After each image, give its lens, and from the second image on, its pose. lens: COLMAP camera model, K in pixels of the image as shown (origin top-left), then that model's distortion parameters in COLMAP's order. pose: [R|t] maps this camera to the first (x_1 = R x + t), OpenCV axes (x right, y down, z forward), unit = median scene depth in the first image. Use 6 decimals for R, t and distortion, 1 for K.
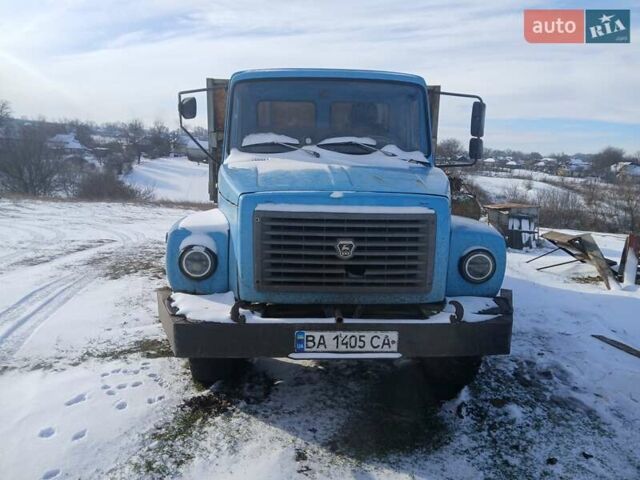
lens RADIAL K [[489.0, 0, 320.0], [0, 489.0, 240.0], [0, 0, 1]] dist [0.062204, -0.108489]
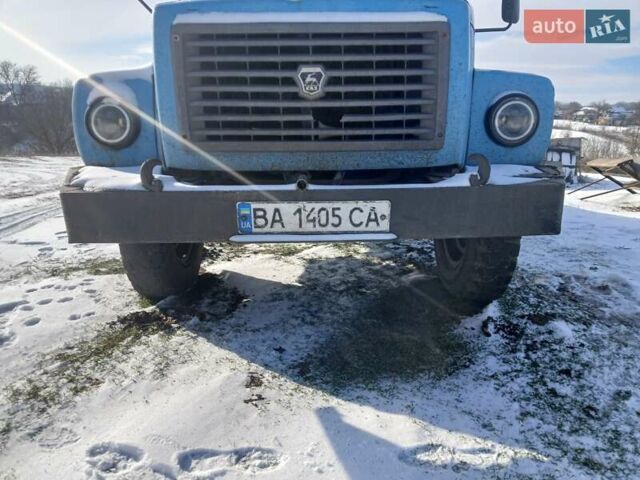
lens RADIAL K [[489.0, 0, 320.0], [0, 489.0, 240.0], [0, 0, 1]] dist [0.062204, -0.108489]
pose [[0.997887, -0.018994, -0.062141, 0.096585], [0.024110, 0.996287, 0.082652, 0.169508], [0.060341, -0.083976, 0.994639, 0.302191]]
